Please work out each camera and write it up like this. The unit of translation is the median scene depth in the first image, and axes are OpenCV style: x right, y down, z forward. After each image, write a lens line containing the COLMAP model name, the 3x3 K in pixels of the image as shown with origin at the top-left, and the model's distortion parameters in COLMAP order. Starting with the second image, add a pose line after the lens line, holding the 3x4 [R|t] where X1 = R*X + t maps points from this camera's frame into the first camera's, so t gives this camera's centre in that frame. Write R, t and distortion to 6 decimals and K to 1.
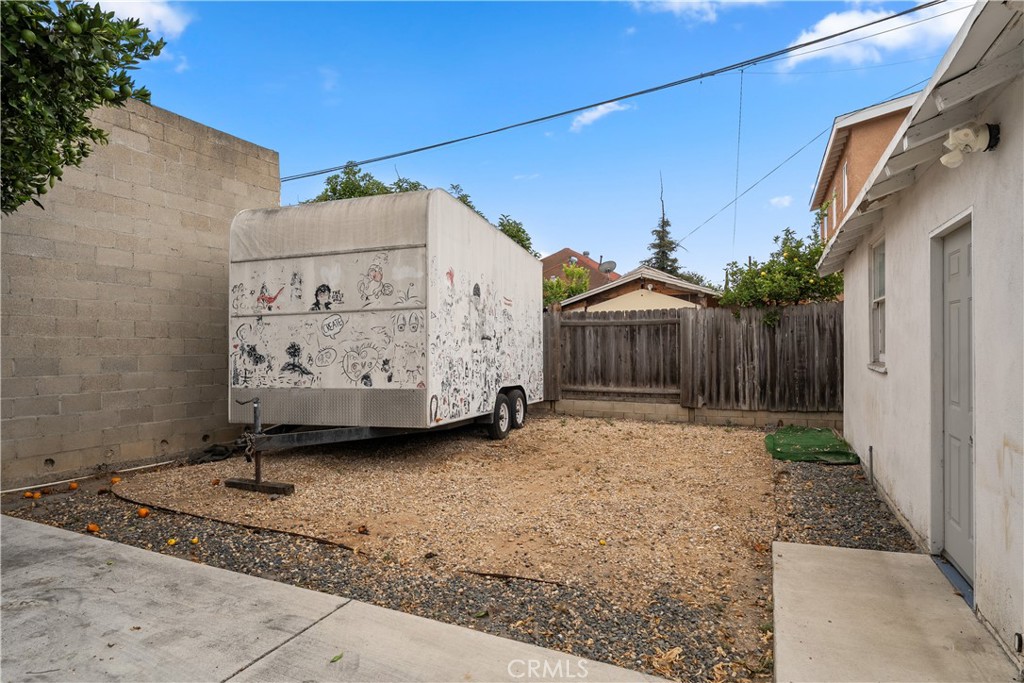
lens RADIAL K [[534.9, 0, 515.7], [0, 534.9, 357.6], [0, 0, 1]] dist [0.000475, 0.000476]
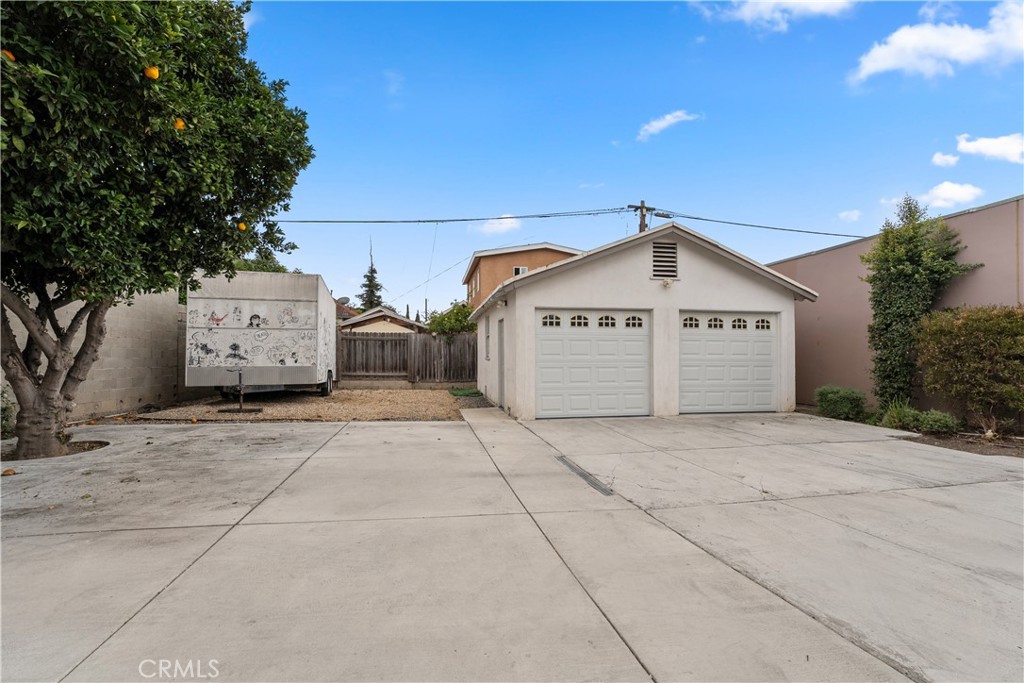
lens RADIAL K [[415.9, 0, 510.2], [0, 415.9, 347.8], [0, 0, 1]] dist [-0.002375, -0.000246]
pose [[0.808091, 0.027333, 0.588423, -0.409593], [-0.001124, 0.998993, -0.044860, 0.045793], [-0.589056, 0.035590, 0.807308, -0.662875]]
